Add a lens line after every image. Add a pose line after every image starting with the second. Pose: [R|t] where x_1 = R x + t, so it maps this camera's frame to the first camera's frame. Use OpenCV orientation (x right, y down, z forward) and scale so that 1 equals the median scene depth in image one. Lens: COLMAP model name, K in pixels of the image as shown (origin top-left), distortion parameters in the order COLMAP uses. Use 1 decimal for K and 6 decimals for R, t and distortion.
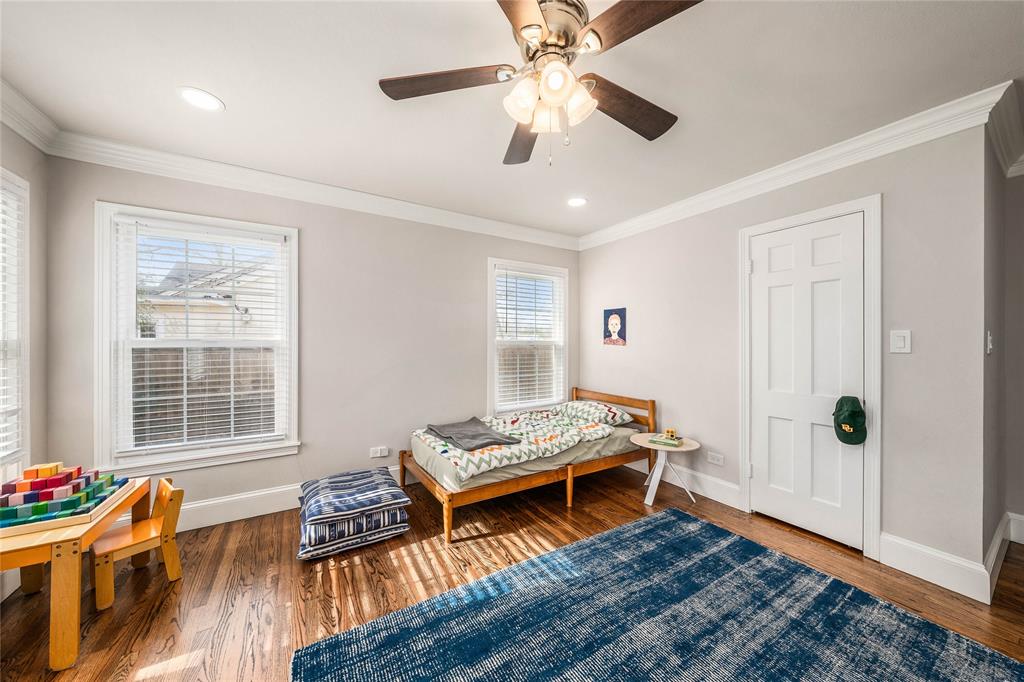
lens RADIAL K [[351.3, 0, 513.4], [0, 351.3, 341.2], [0, 0, 1]] dist [0.000627, 0.000117]
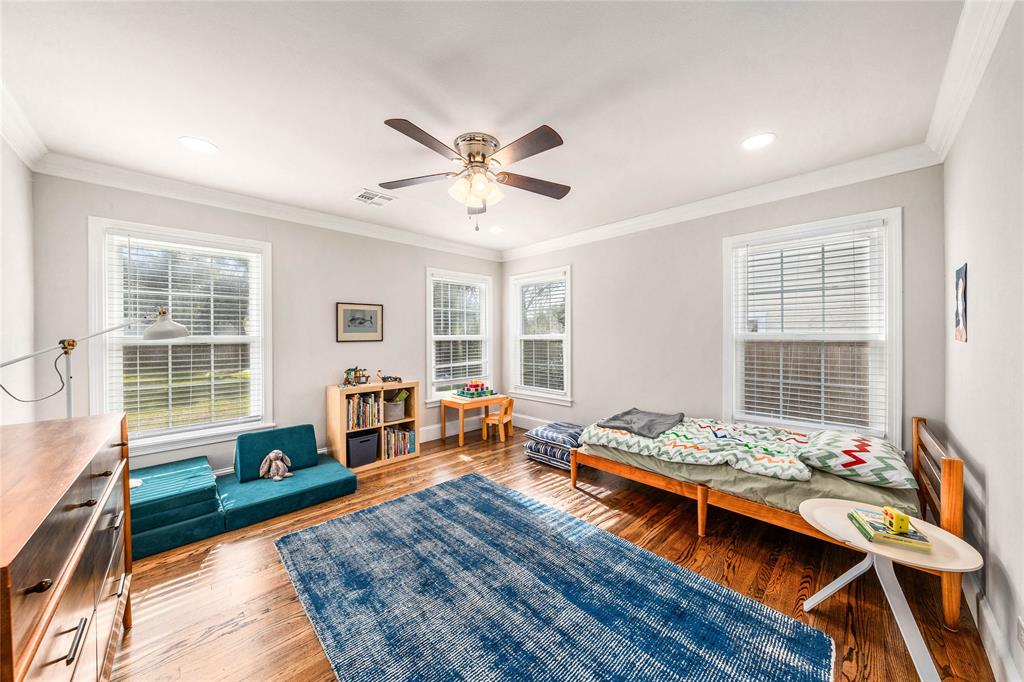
lens RADIAL K [[351.3, 0, 516.7], [0, 351.3, 337.6], [0, 0, 1]] dist [0.000627, 0.000117]
pose [[0.226194, 0.000517, -0.974082, 1.033331], [0.004572, 0.999988, 0.001592, 0.004203], [0.974072, -0.004814, 0.226189, 0.472605]]
